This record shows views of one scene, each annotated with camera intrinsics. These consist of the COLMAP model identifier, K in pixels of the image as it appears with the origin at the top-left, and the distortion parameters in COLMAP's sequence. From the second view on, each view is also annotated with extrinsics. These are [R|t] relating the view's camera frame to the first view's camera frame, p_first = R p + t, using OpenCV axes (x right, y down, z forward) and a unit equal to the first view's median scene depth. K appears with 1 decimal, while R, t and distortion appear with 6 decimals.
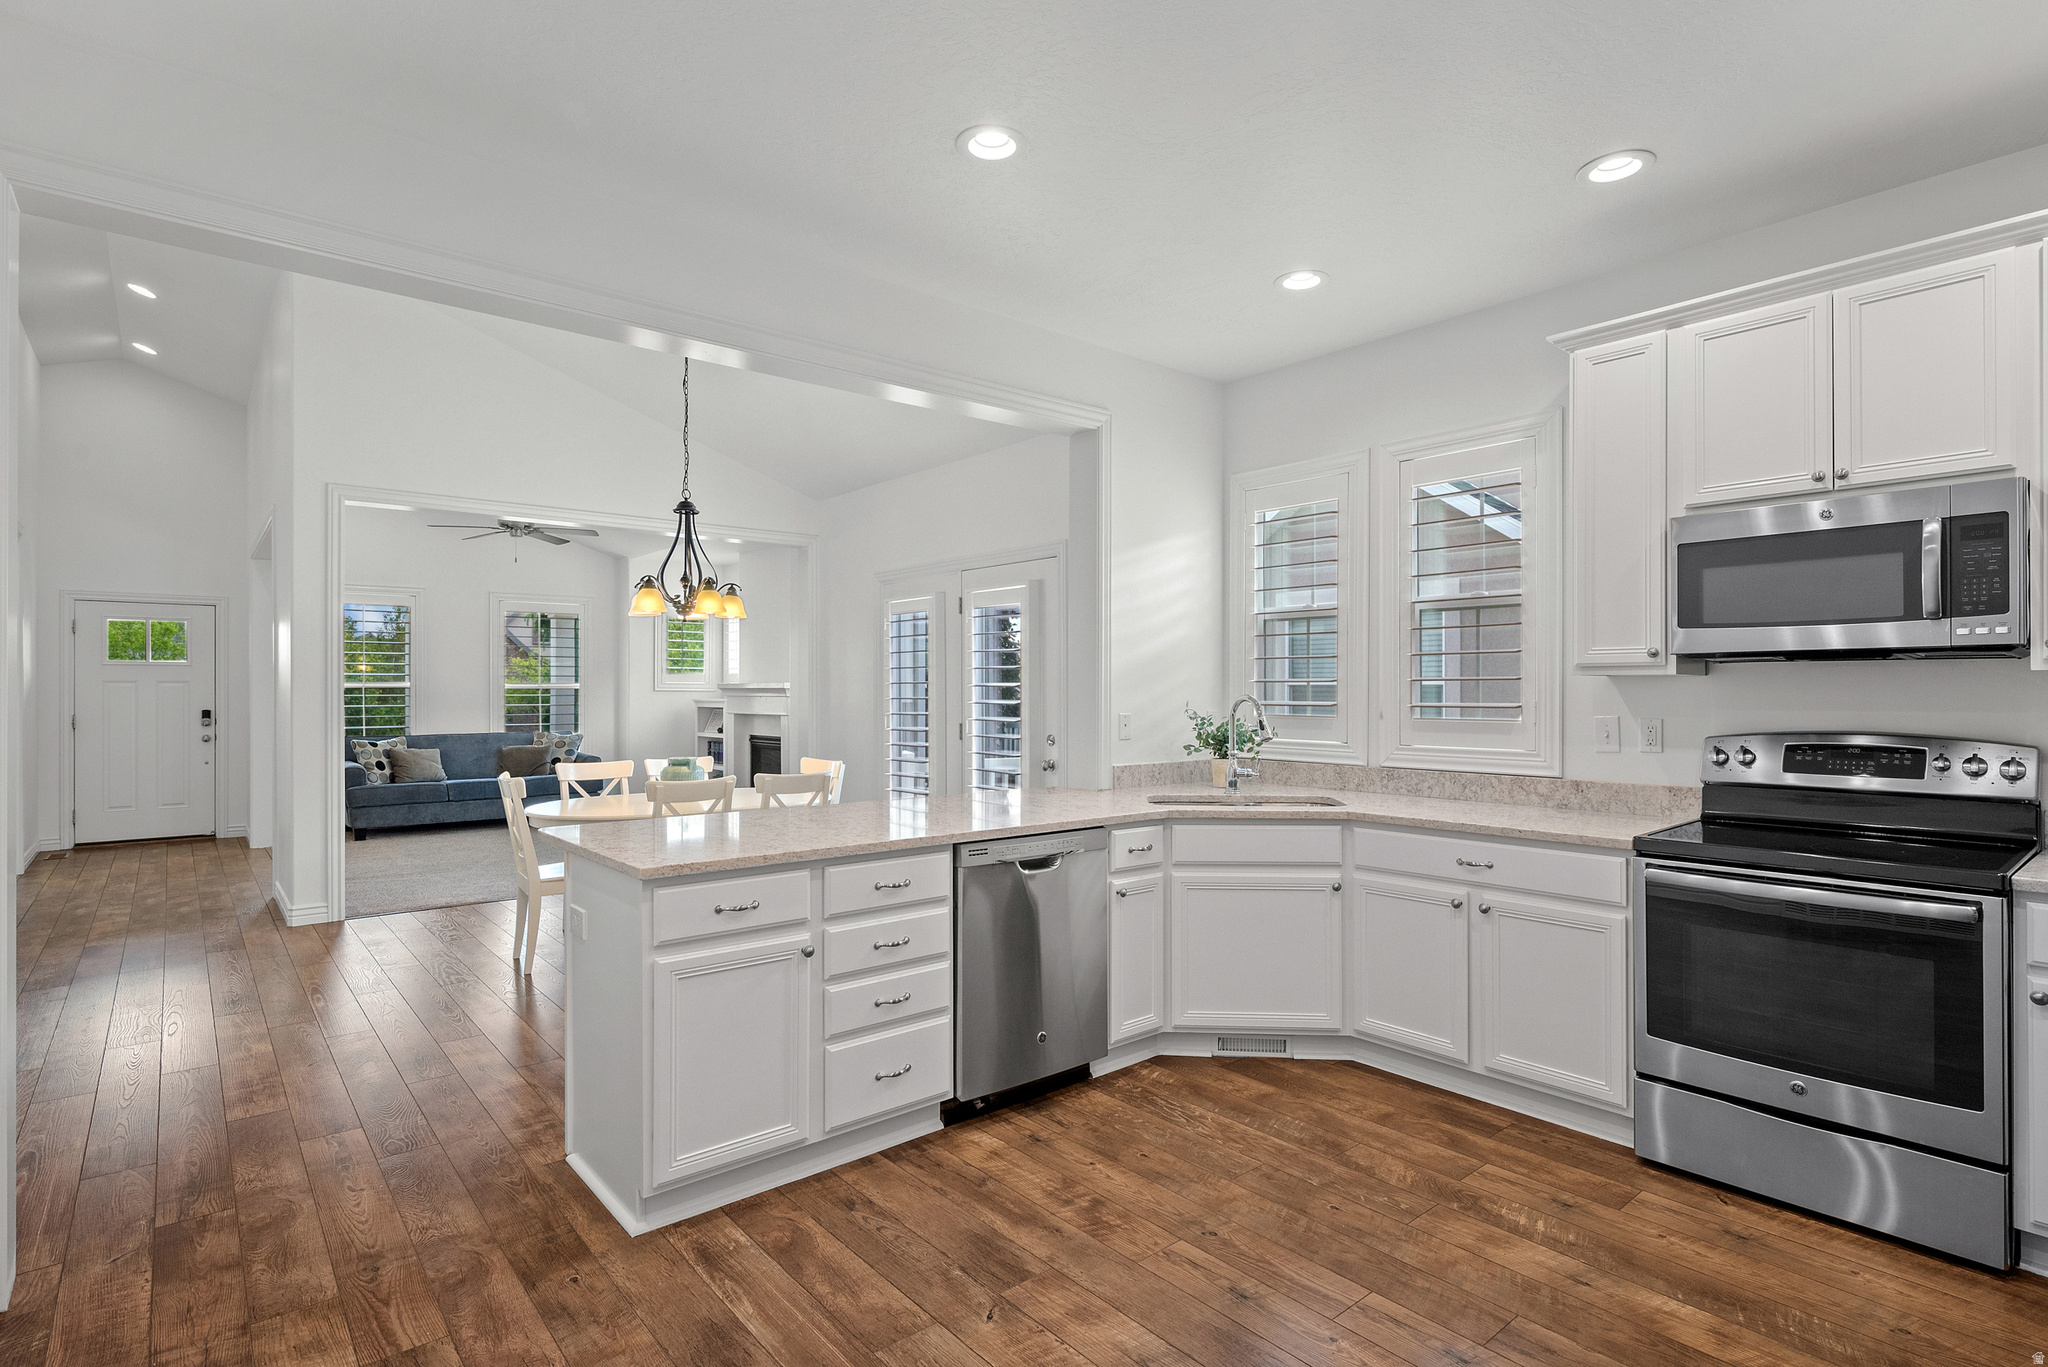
lens RADIAL K [[1002.8, 0, 1021.1], [0, 1002.8, 689.9], [0, 0, 1]] dist [0.005041, 0.000297]
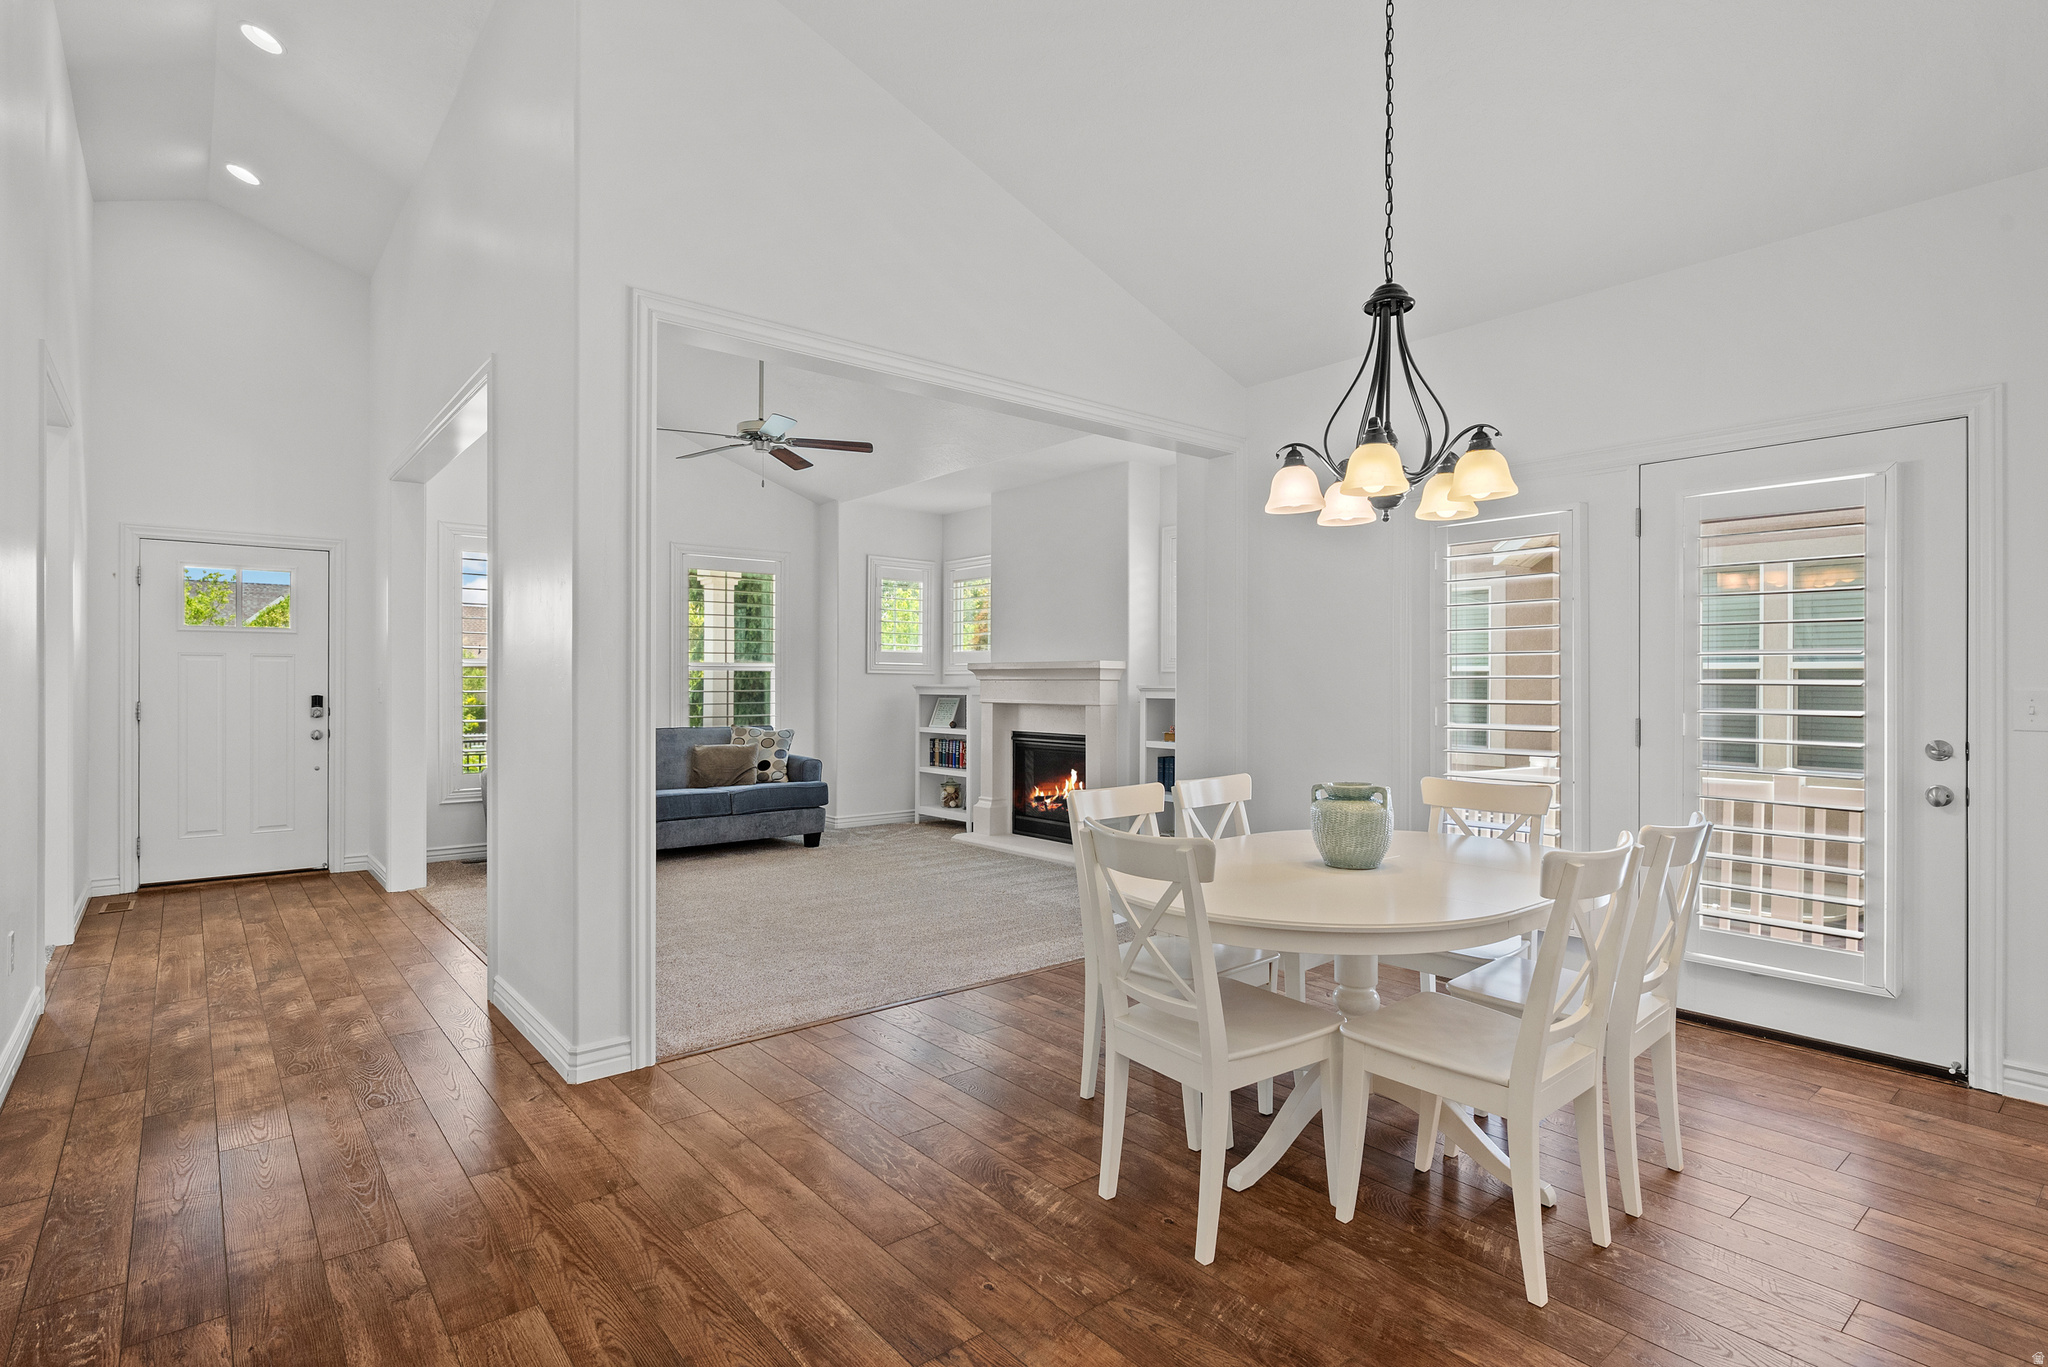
lens RADIAL K [[1002.8, 0, 1025.9], [0, 1002.8, 681.2], [0, 0, 1]] dist [0.005041, 0.000297]
pose [[0.999977, 0.003101, -0.005983, -0.309173], [-0.003092, 0.999994, 0.001560, 0.007165], [0.005988, -0.001541, 0.999981, 0.293308]]
